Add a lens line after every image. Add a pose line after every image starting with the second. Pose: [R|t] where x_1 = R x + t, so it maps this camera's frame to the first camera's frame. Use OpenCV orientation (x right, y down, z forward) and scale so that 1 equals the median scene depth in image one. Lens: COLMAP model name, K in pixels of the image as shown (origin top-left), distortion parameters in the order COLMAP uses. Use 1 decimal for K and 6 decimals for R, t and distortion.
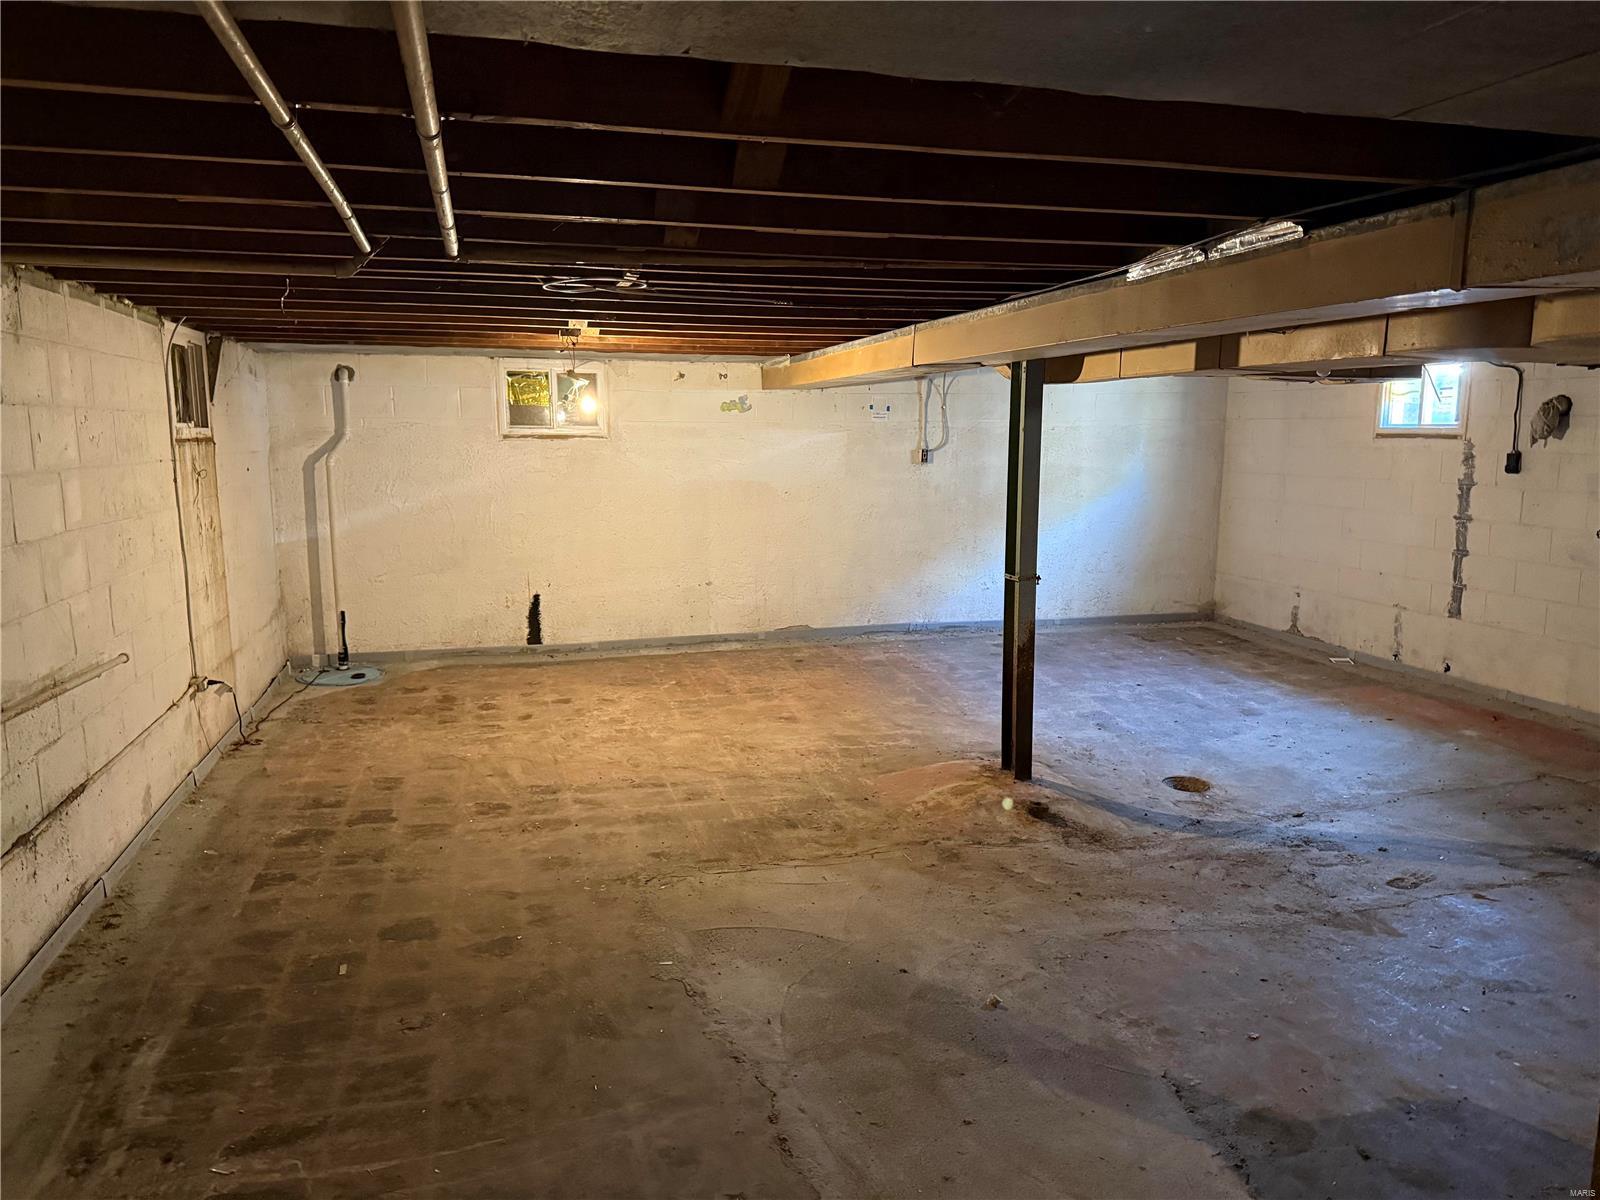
lens RADIAL K [[1126.5, 0, 800.2], [0, 1126.5, 599.2], [0, 0, 1]] dist [0.039586, 0.000632]
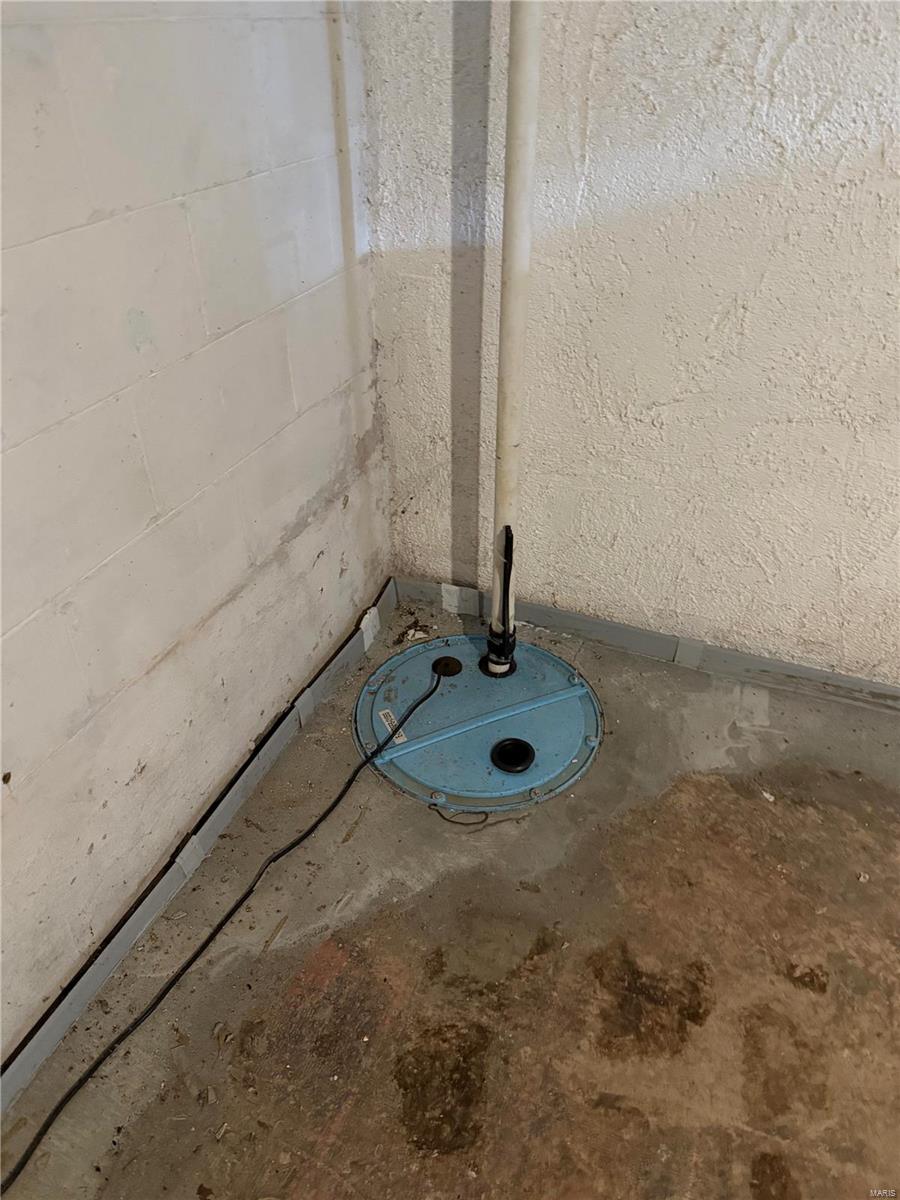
lens RADIAL K [[844.9, 0, 449.7], [0, 844.9, 601.8], [0, 0, 1]] dist [0.039586, 0.000632]
pose [[0.799849, 0.350073, -0.487535, -0.291379], [-0.089239, 0.872620, 0.480178, -0.078405], [0.593530, -0.340563, 0.729204, 0.797861]]
